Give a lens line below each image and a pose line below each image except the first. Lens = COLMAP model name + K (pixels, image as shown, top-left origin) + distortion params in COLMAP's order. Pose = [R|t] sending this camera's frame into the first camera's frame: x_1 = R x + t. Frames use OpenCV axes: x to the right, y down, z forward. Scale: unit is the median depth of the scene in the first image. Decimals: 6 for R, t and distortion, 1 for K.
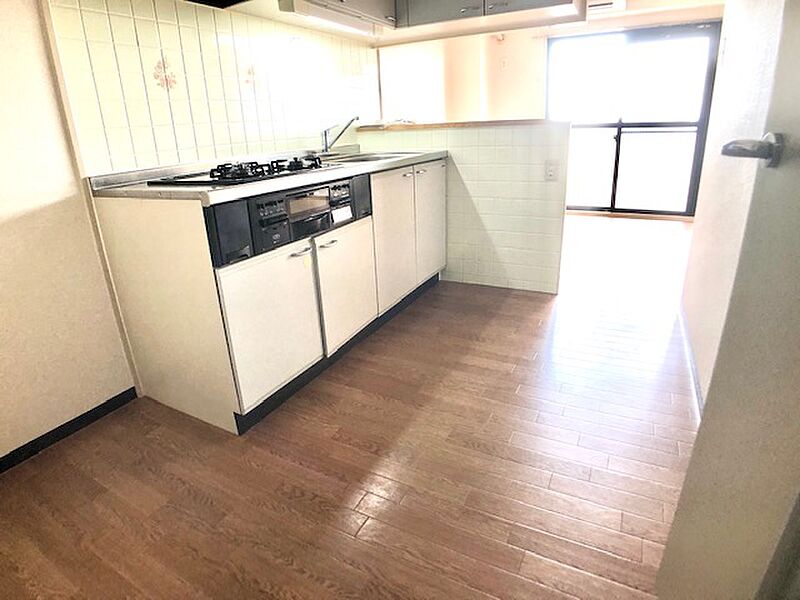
lens RADIAL K [[443.3, 0, 398.6], [0, 443.3, 295.8], [0, 0, 1]] dist [-0.100807, 0.019161]
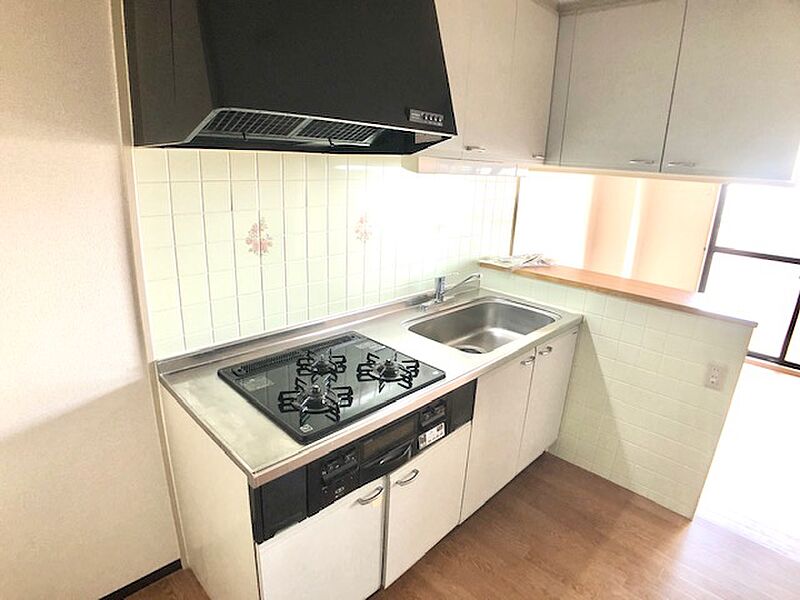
lens RADIAL K [[443.3, 0, 398.6], [0, 443.3, 295.8], [0, 0, 1]] dist [-0.100807, 0.019161]
pose [[0.952478, 0.168150, -0.253991, -0.024690], [-0.181127, 0.983049, -0.028427, -0.406210], [0.244906, 0.073081, 0.966789, 0.180985]]
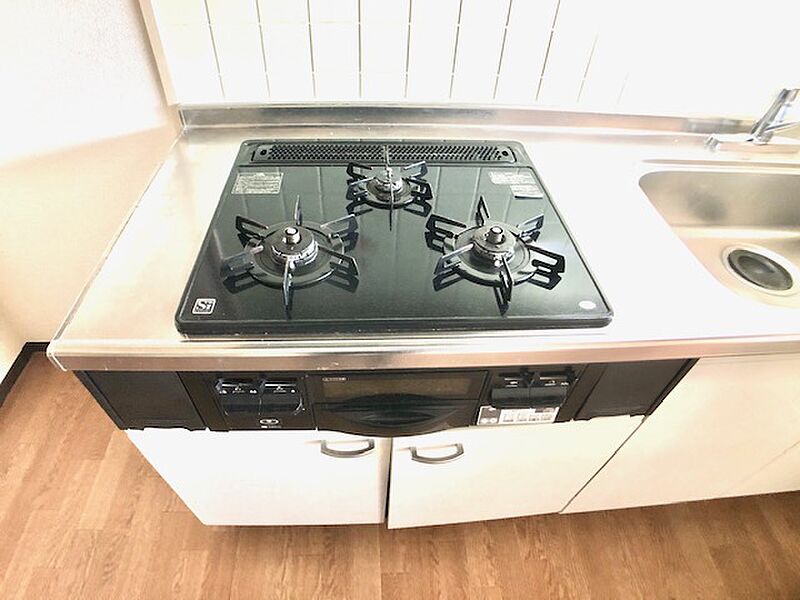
lens RADIAL K [[470.1, 0, 373.8], [0, 470.1, 276.9], [0, 0, 1]] dist [-0.115593, 0.022777]
pose [[0.505544, 0.640347, -0.578257, -0.036098], [-0.336646, 0.763483, 0.551146, -0.457148], [0.794415, -0.083961, 0.601545, 0.658624]]
